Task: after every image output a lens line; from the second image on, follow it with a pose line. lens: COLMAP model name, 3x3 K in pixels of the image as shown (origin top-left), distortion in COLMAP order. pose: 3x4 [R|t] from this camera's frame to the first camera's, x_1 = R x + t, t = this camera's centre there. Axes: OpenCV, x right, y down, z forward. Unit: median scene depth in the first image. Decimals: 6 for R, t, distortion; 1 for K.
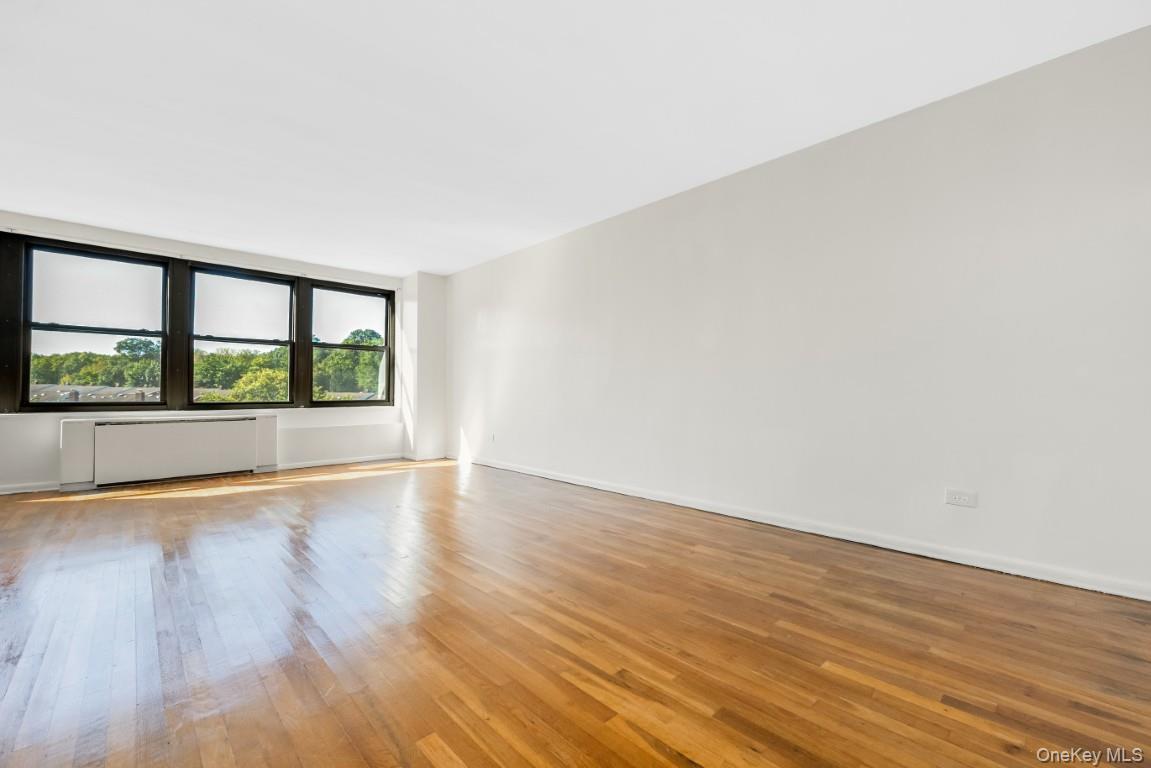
lens RADIAL K [[471.2, 0, 580.9], [0, 471.2, 387.0], [0, 0, 1]] dist [-0.007713, 0.000007]
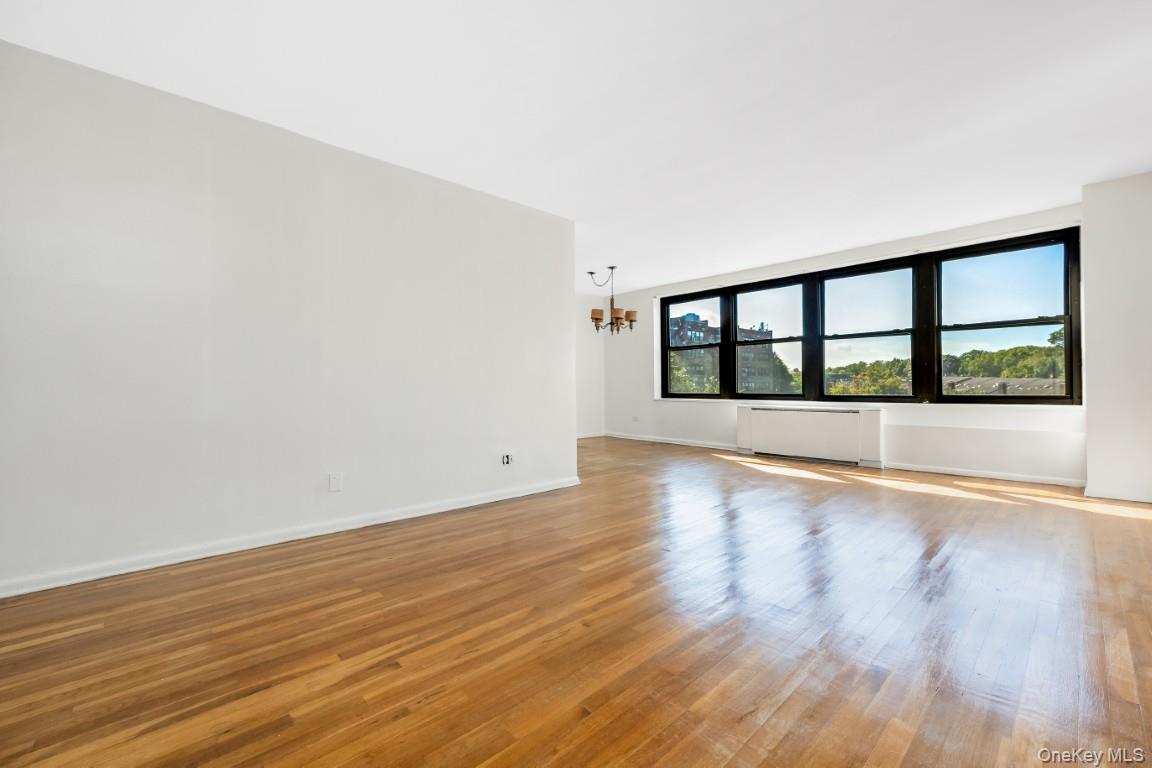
lens RADIAL K [[471.6, 0, 581.4], [0, 471.6, 387.0], [0, 0, 1]] dist [-0.007713, 0.000007]
pose [[-0.012834, 0.000334, -0.999918, 0.288948], [0.017677, 0.999844, 0.000107, 0.003026], [0.999761, -0.017674, -0.012838, 0.374745]]
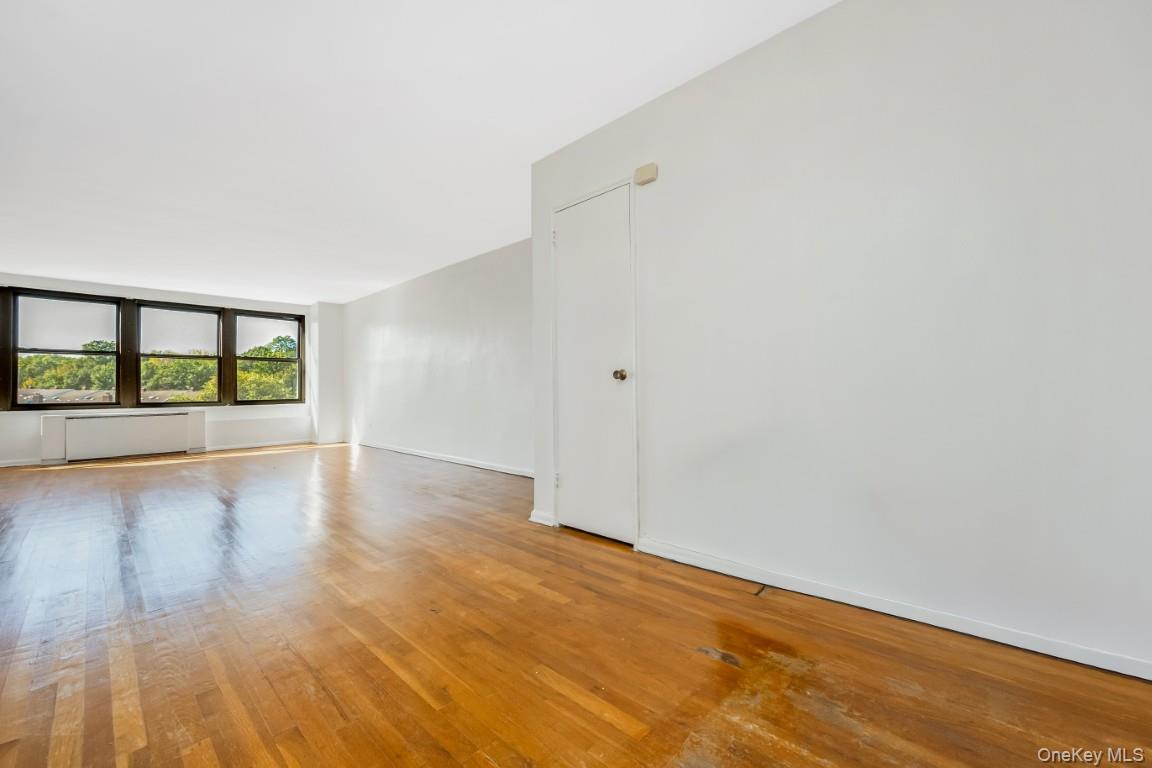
lens RADIAL K [[459.6, 0, 577.4], [0, 459.6, 384.2], [0, 0, 1]] dist [-0.001724, -0.000218]
pose [[0.999084, -0.011810, 0.041135, 0.351350], [0.011808, 0.999930, 0.000286, -0.005272], [-0.041136, 0.000200, 0.999154, -0.350383]]
